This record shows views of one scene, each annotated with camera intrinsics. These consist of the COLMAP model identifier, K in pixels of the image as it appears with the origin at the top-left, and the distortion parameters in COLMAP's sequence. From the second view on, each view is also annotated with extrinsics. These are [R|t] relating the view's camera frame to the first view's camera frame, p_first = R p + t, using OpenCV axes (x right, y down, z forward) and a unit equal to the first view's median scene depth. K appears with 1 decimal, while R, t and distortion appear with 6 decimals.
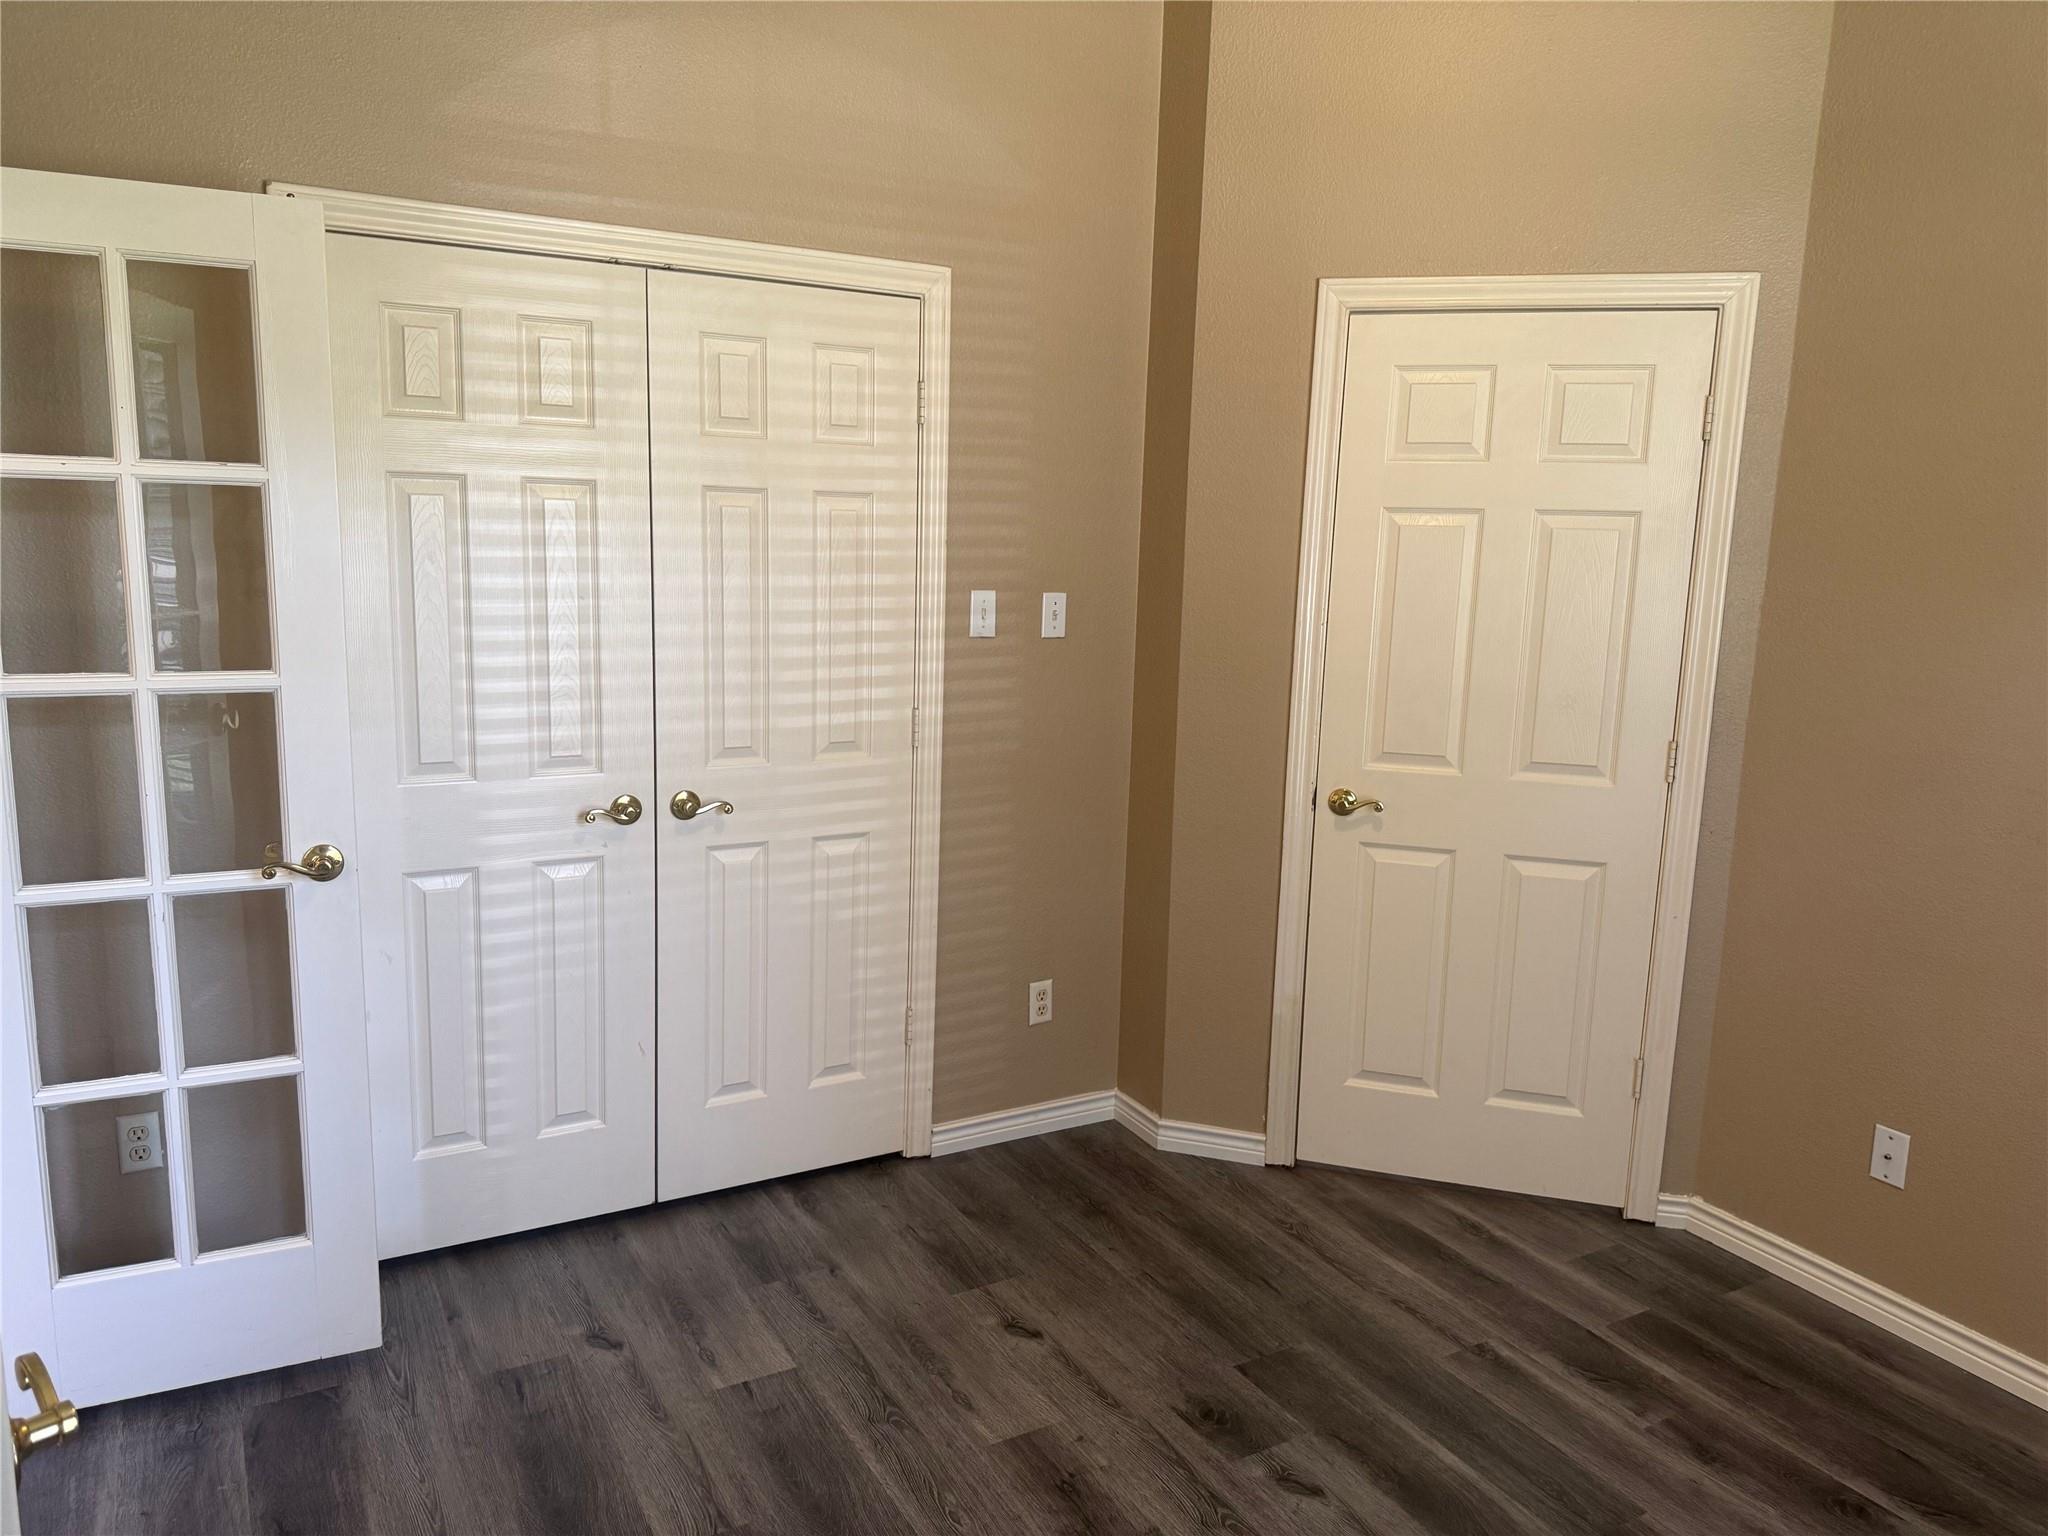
lens RADIAL K [[1455.1, 0, 1012.9], [0, 1455.1, 781.0], [0, 0, 1]] dist [0.010709, 0.002150]
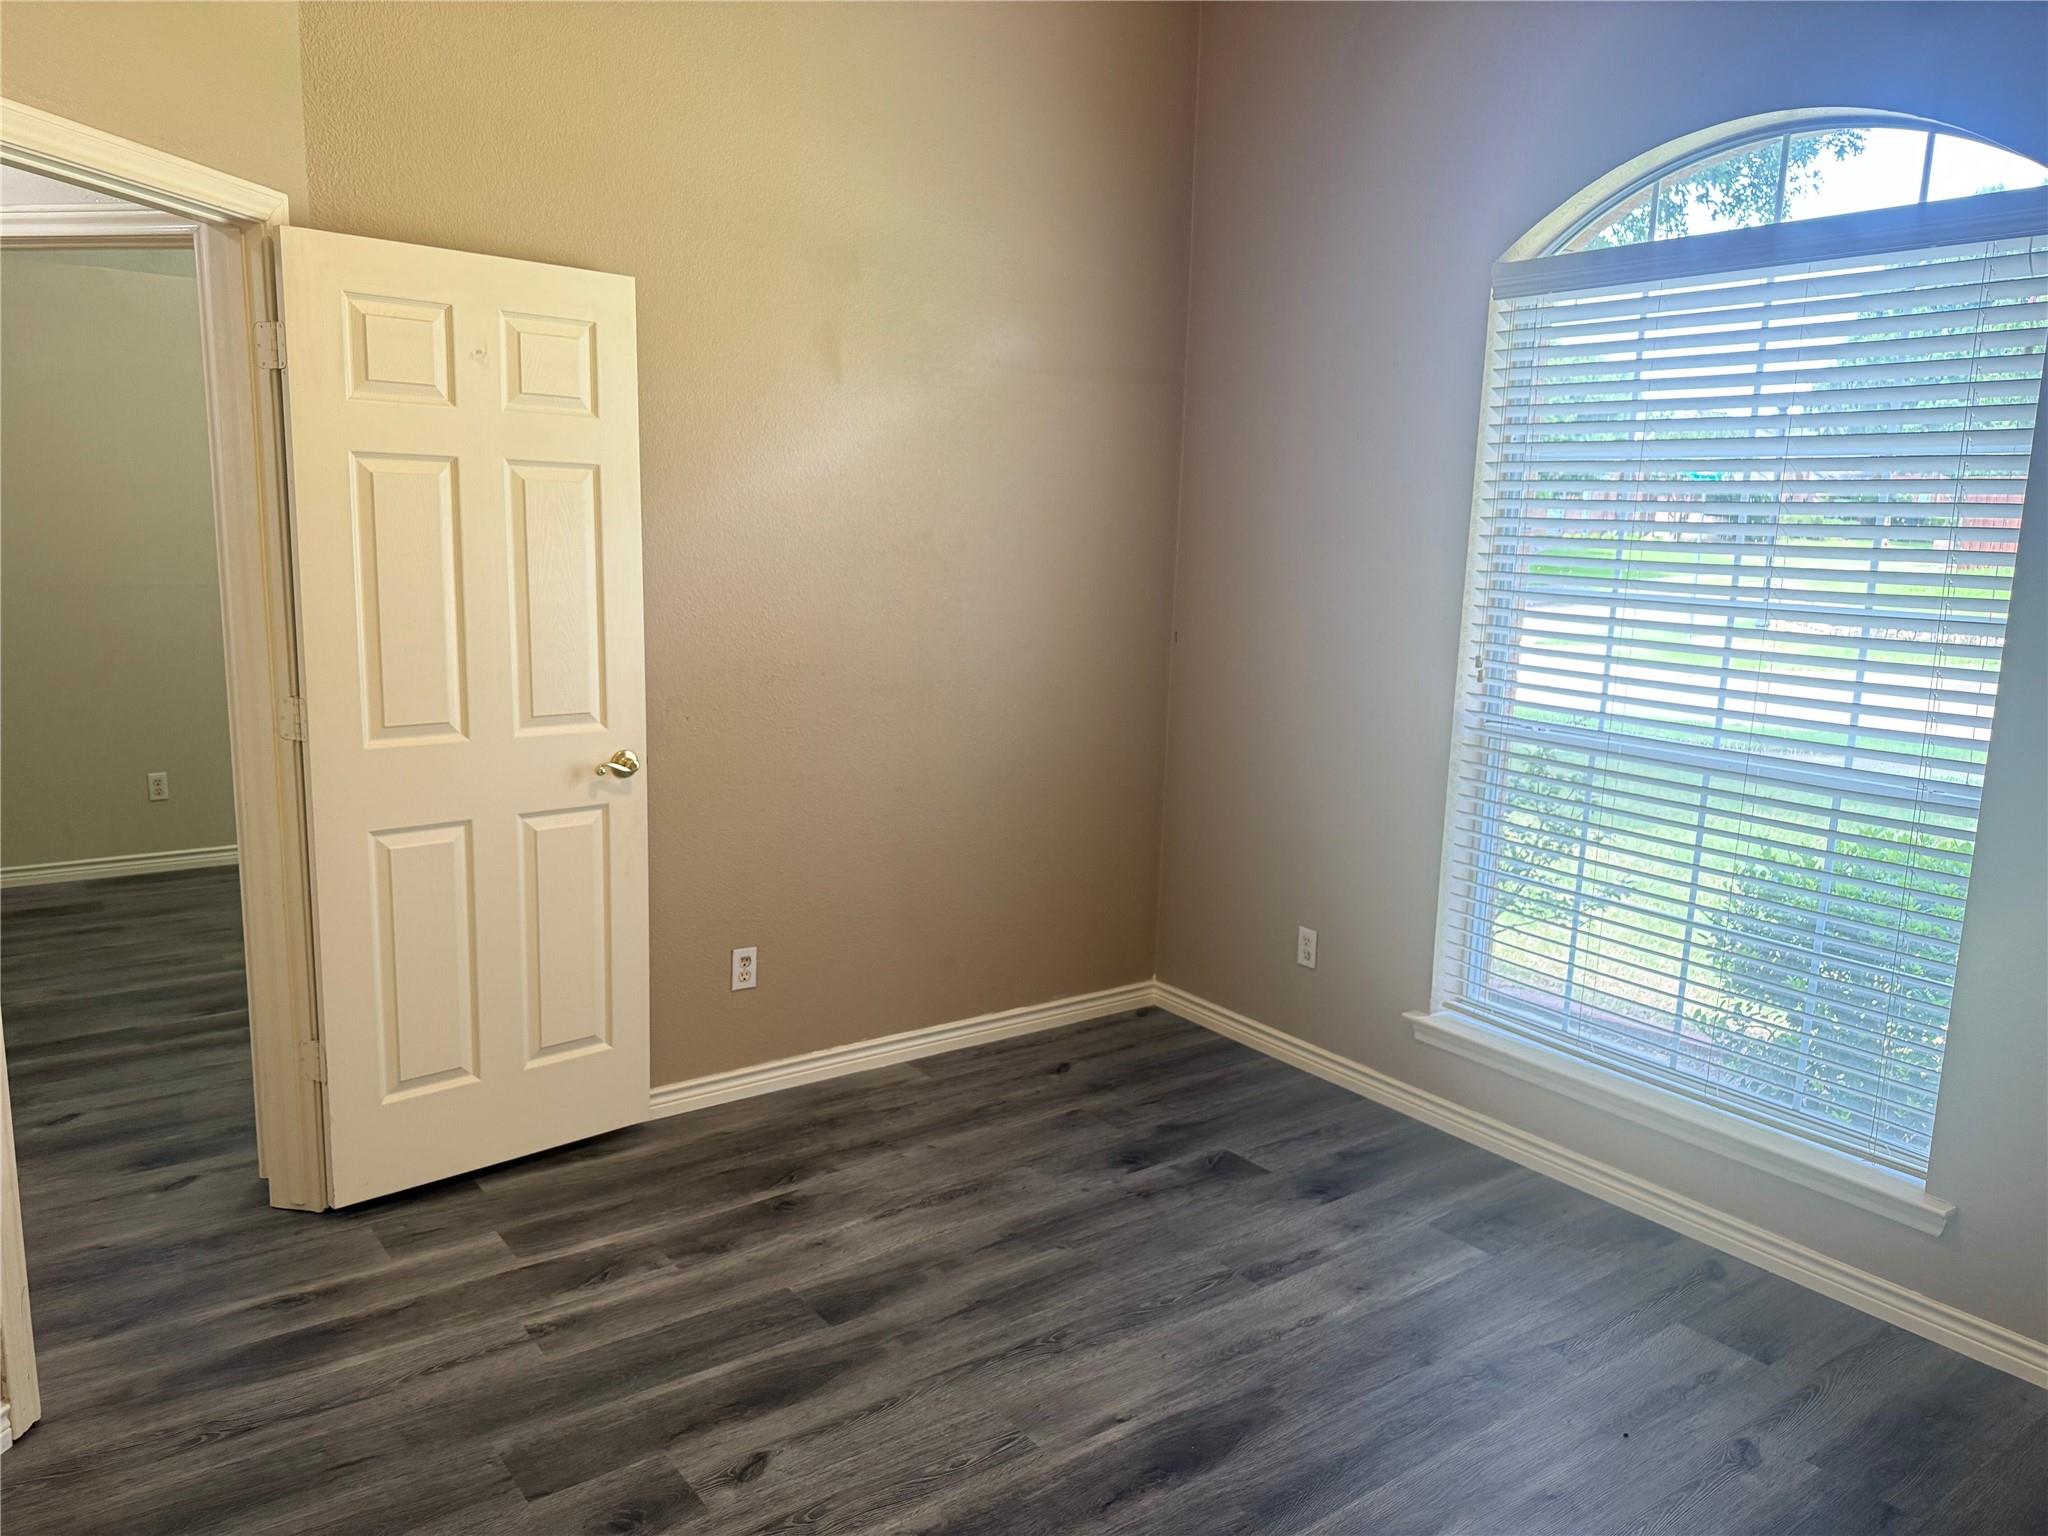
lens RADIAL K [[1455.1, 0, 1013.5], [0, 1455.1, 751.1], [0, 0, 1]] dist [0.010709, 0.002150]
pose [[-0.097575, -0.192732, 0.976388, -0.597159], [0.159421, 0.965374, 0.206490, -0.134917], [-0.982377, 0.175805, -0.063471, 0.703462]]
